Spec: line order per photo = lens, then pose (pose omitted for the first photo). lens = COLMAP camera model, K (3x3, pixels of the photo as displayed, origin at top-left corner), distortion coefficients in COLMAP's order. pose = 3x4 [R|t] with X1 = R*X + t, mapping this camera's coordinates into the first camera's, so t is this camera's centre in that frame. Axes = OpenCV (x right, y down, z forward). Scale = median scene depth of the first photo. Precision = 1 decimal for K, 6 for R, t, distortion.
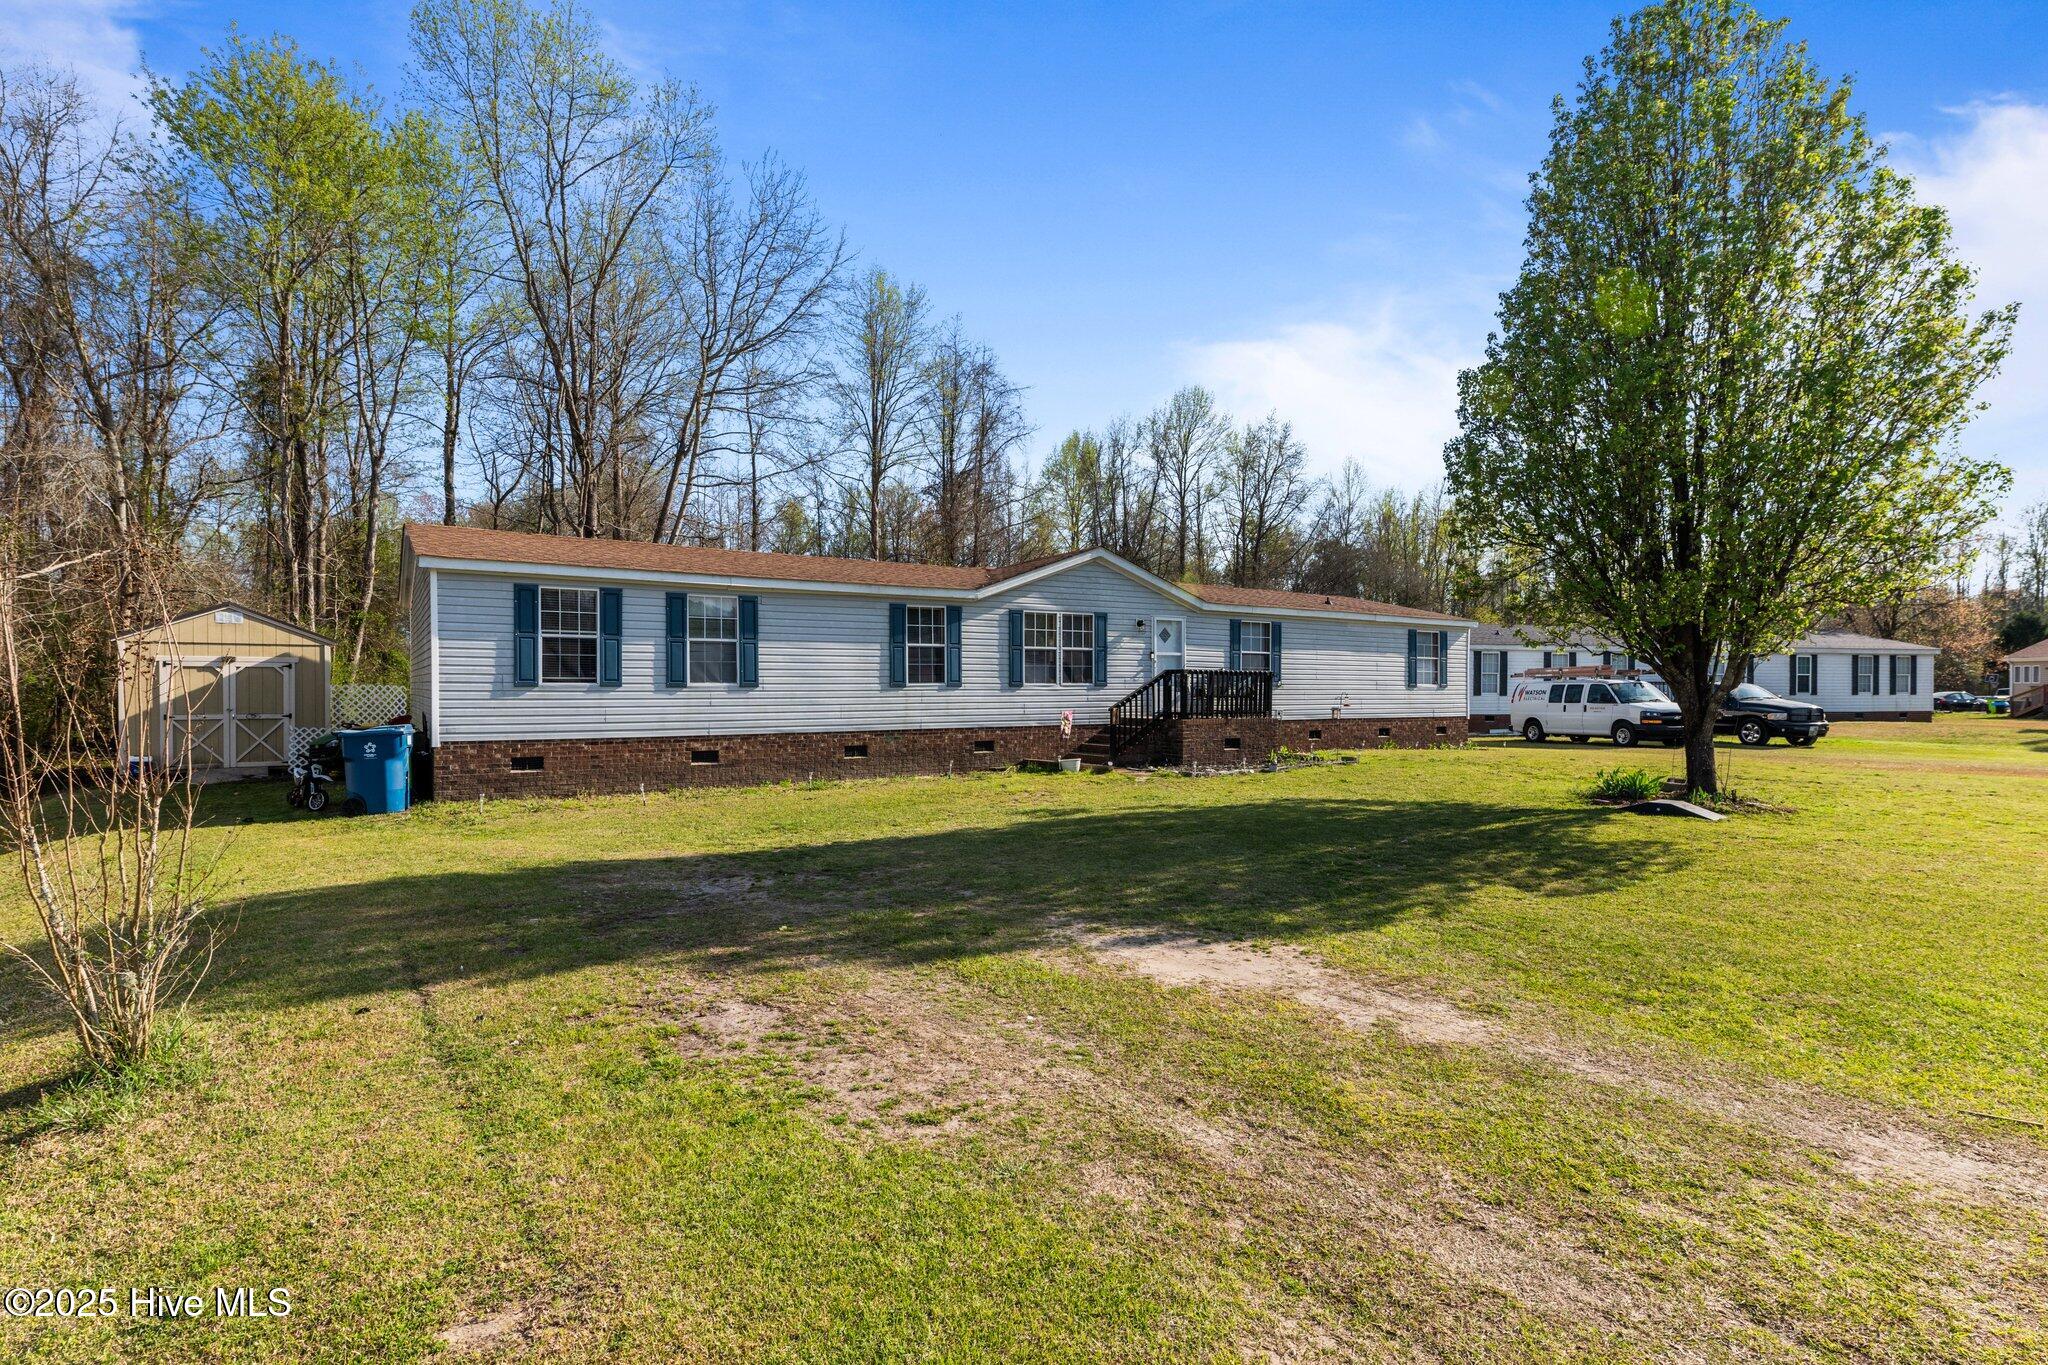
lens RADIAL K [[1016.5, 0, 1023.5], [0, 1016.5, 696.3], [0, 0, 1]] dist [-0.006019, 0.002488]
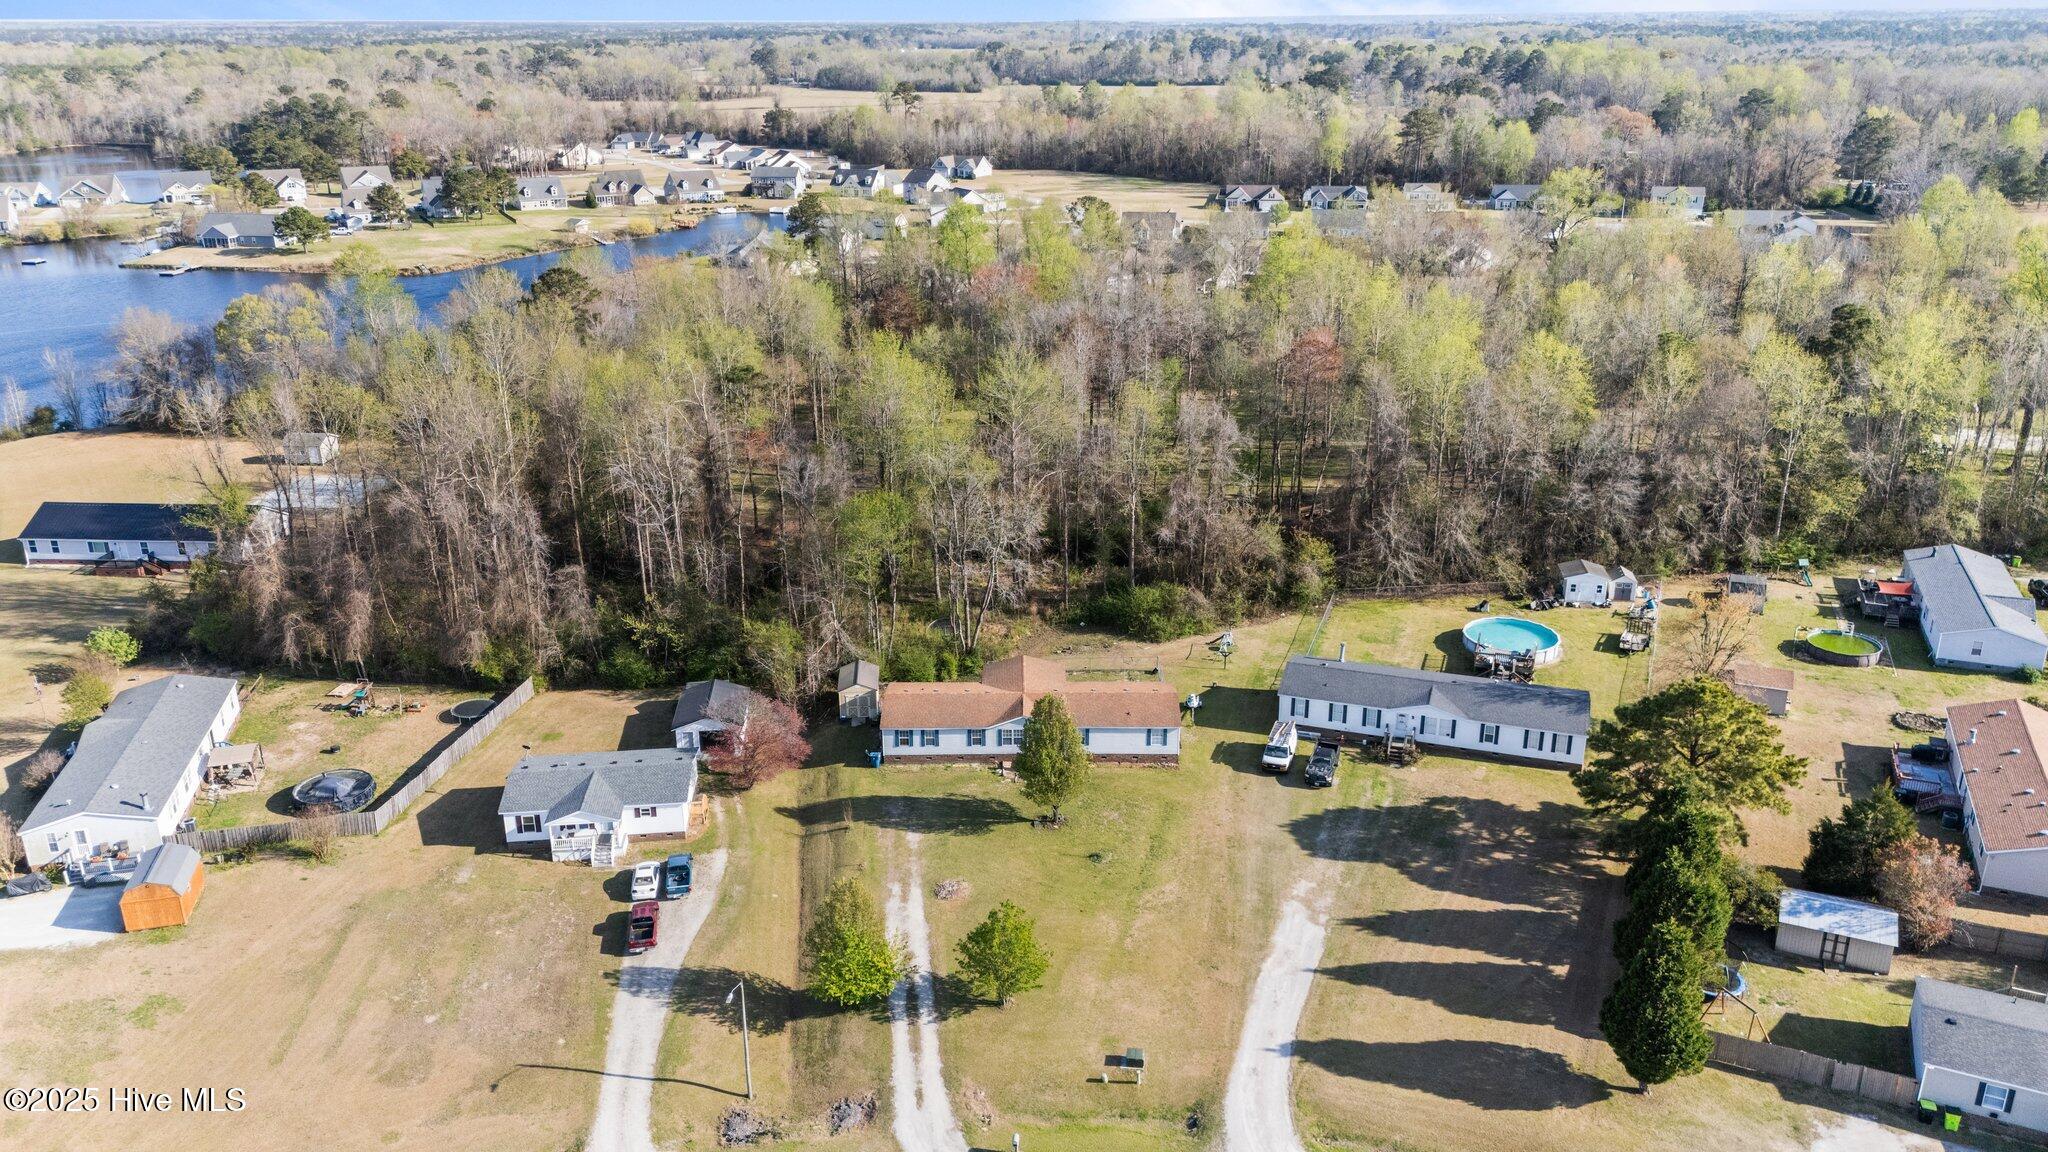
lens RADIAL K [[1504.2, 0, 1019.4], [0, 1504.2, 569.6], [0, 0, 1]] dist [0.070543, -0.066363]
pose [[0.829776, 0.184297, -0.526789, 3.369902], [0.001460, 0.943182, 0.332272, -2.909150], [0.558095, -0.276481, 0.782361, -3.841283]]
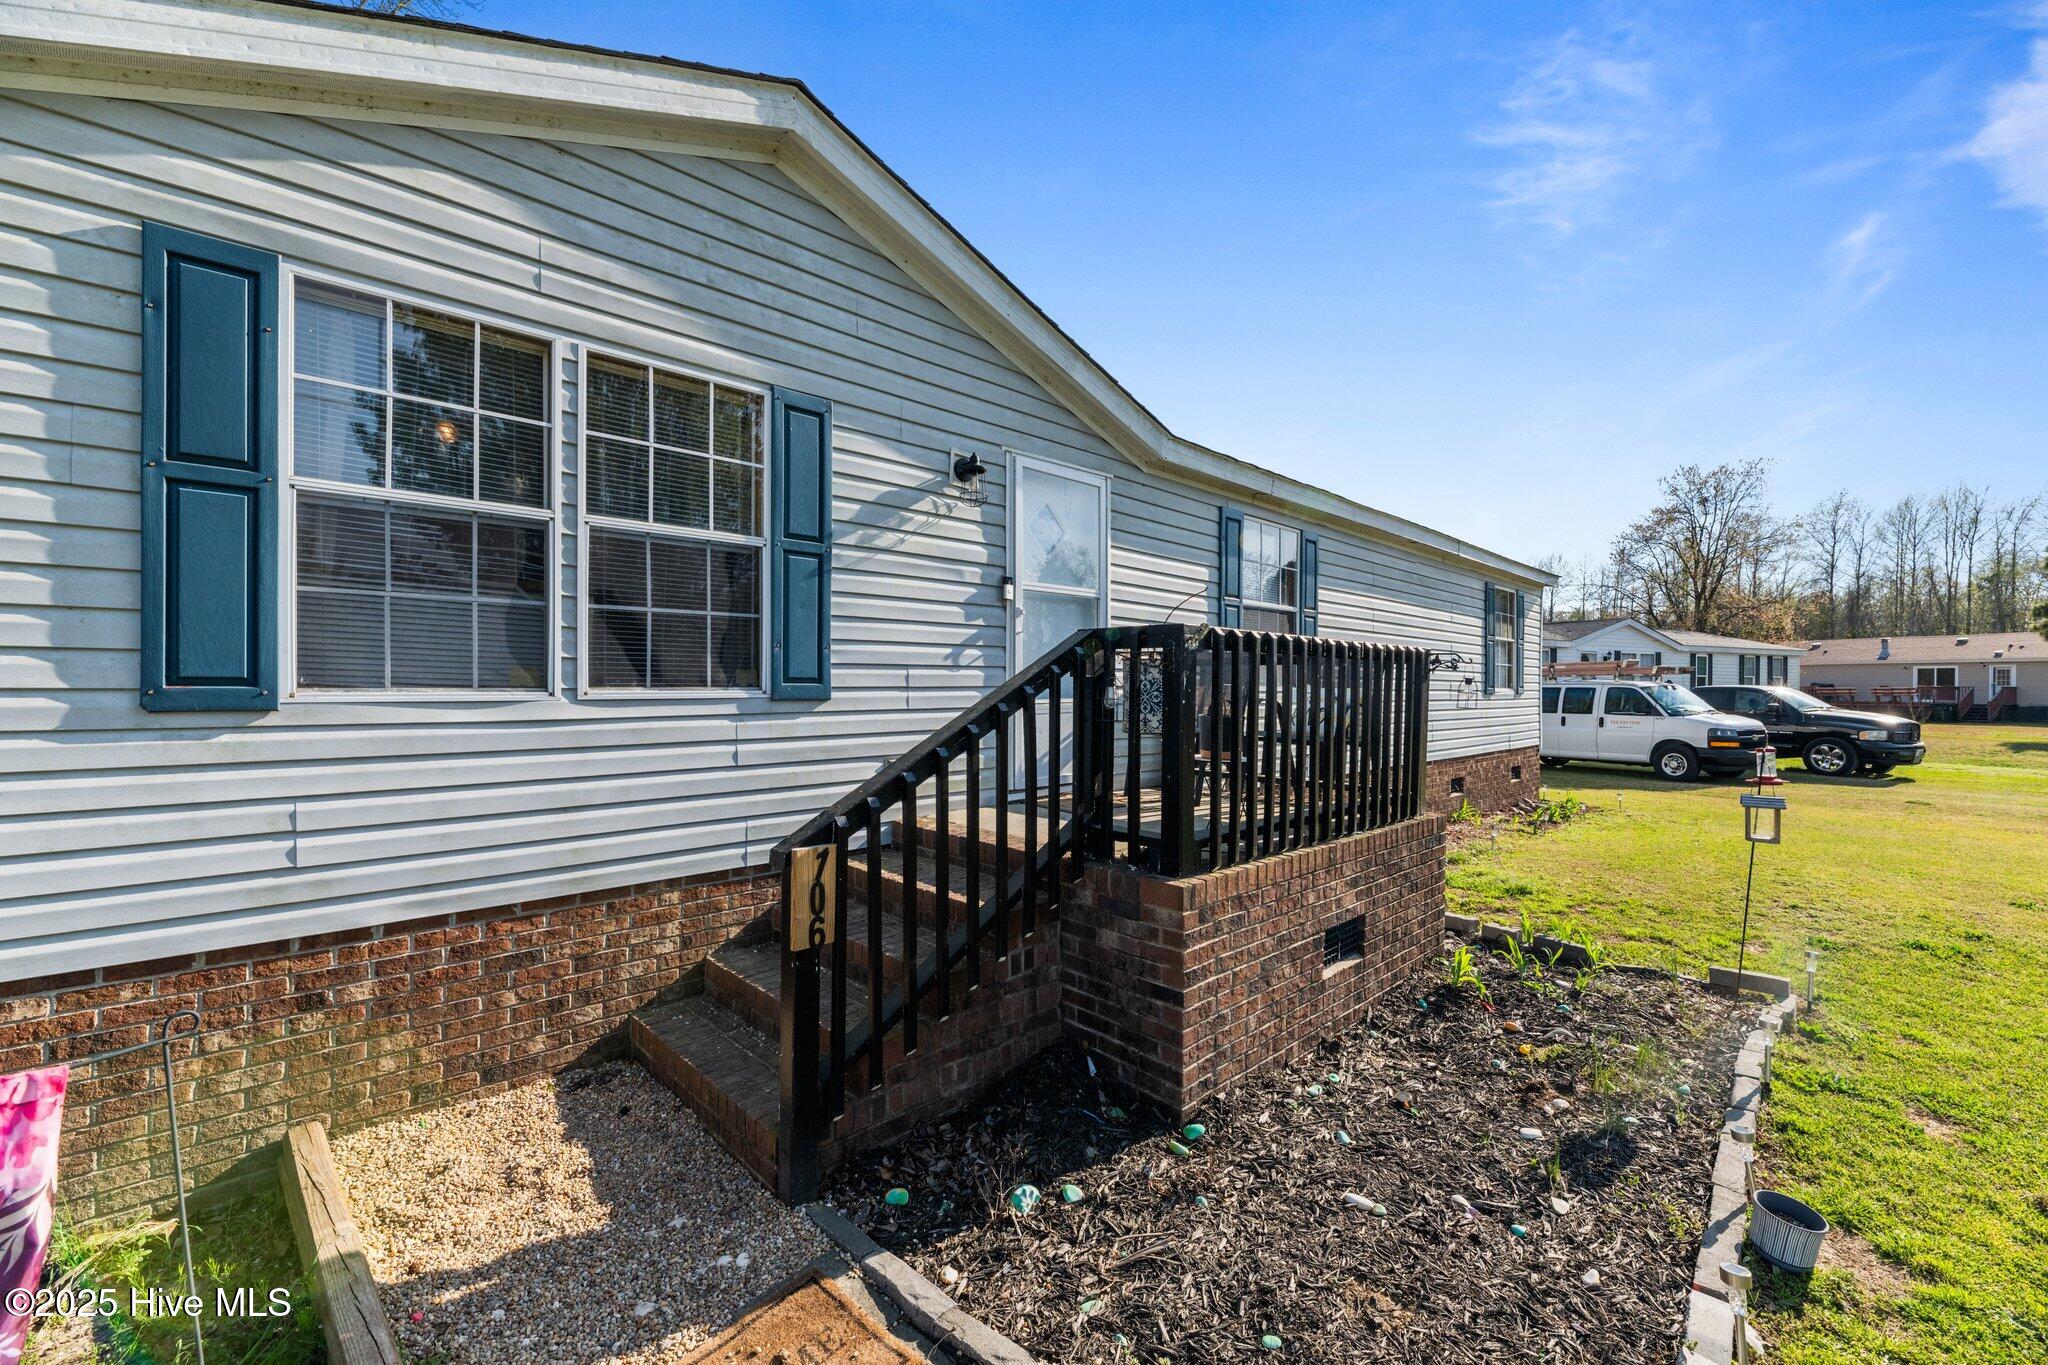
lens RADIAL K [[836.6, 0, 1030.7], [0, 836.6, 691.3], [0, 0, 1]] dist [-0.007105, 0.000007]
pose [[0.982117, 0.003689, 0.188238, 0.099746], [-0.004097, 0.999990, 0.001777, -0.013950], [-0.188230, -0.002516, 0.982122, 0.864106]]
